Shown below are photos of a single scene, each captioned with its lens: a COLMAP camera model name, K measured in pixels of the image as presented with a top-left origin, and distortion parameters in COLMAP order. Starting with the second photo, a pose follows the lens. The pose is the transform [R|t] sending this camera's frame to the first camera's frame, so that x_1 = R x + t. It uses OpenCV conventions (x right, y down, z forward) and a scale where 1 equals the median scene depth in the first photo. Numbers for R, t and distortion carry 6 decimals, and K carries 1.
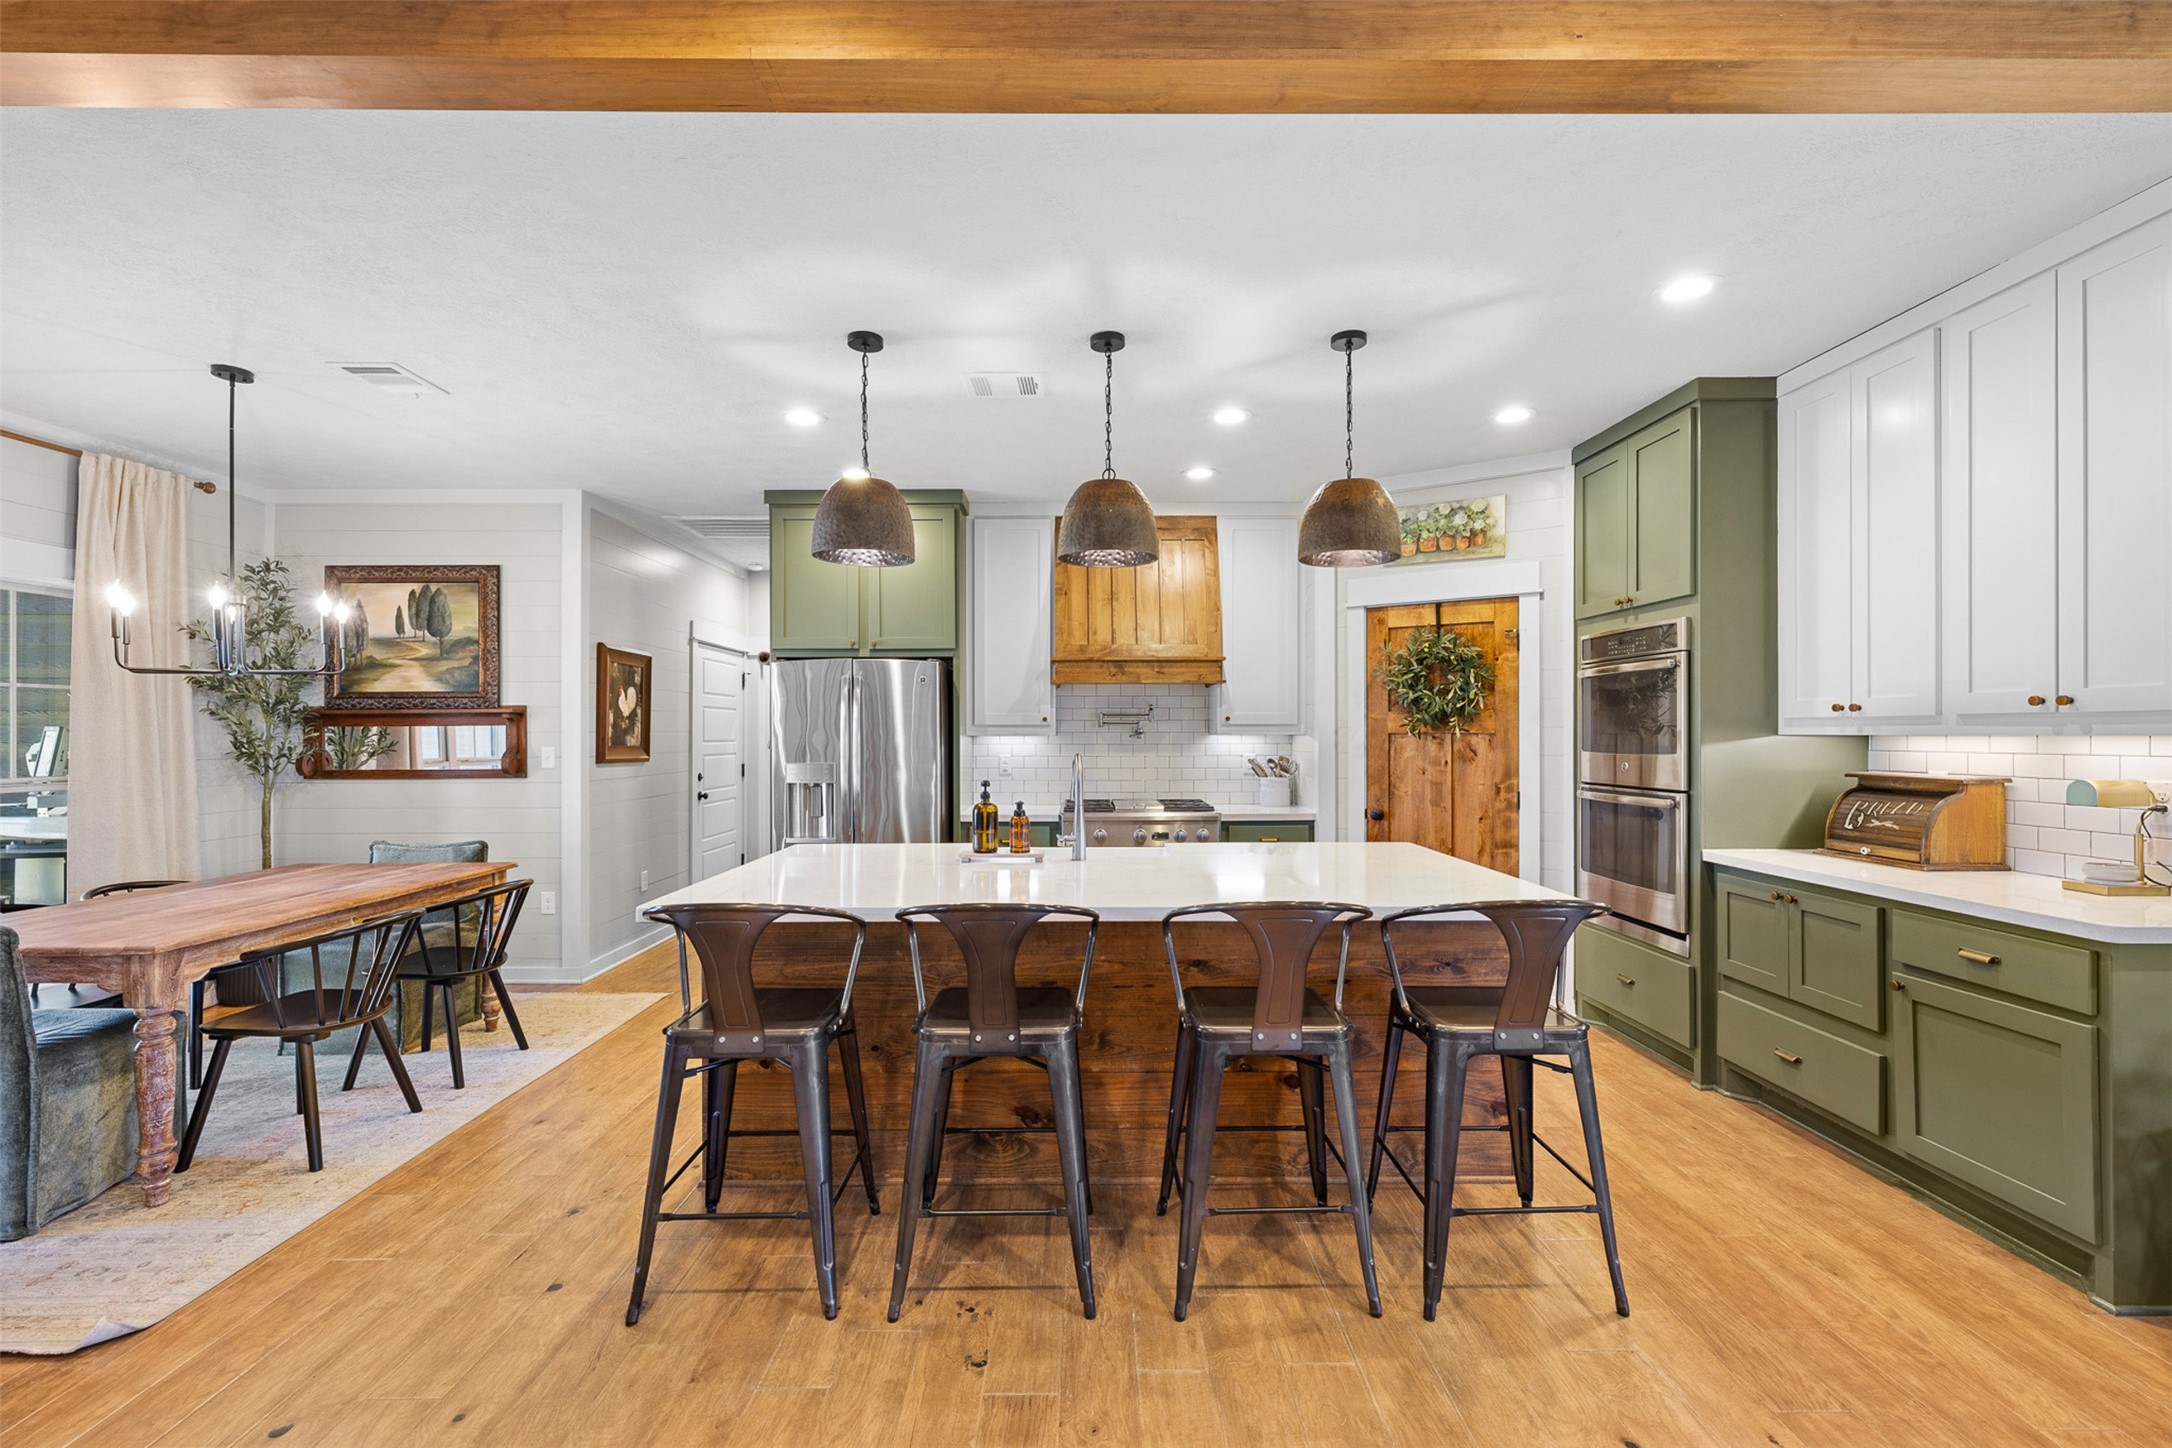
lens RADIAL K [[910.0, 0, 1081.5], [0, 910.0, 728.1], [0, 0, 1]] dist [0.000985, 0.000236]
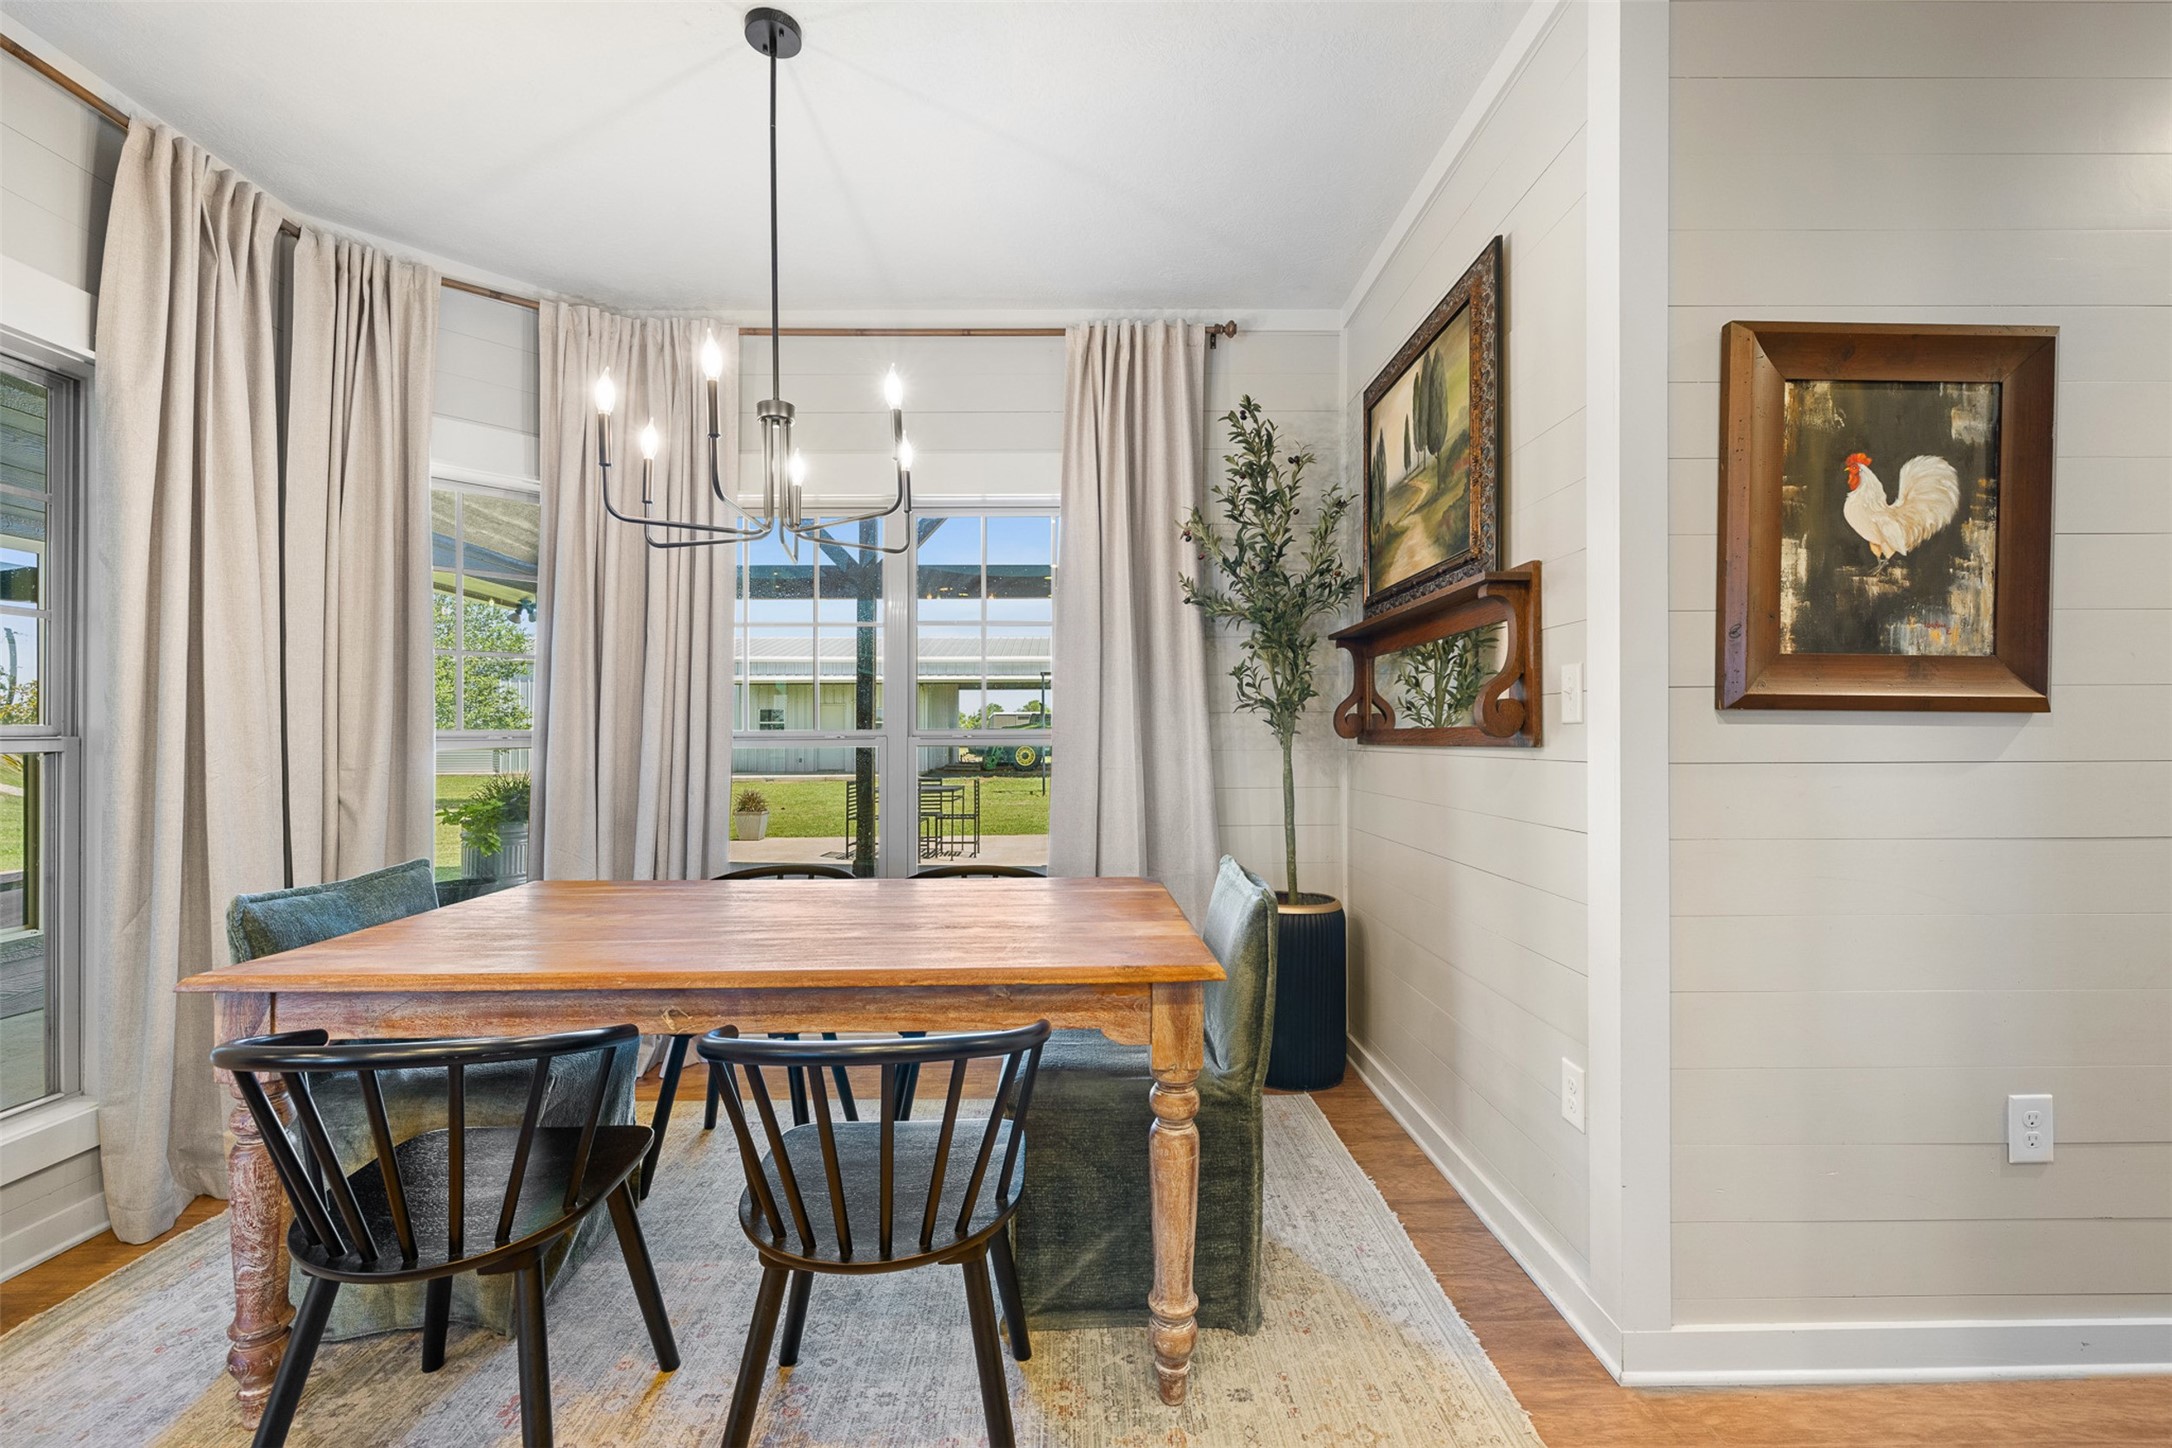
lens RADIAL K [[910.0, 0, 1088.5], [0, 910.0, 742.2], [0, 0, 1]] dist [0.000985, 0.000236]
pose [[0.017041, -0.001409, -0.999854, -0.211114], [0.000918, 0.999999, -0.001393, 0.049516], [0.999854, -0.000894, 0.017042, 0.748591]]
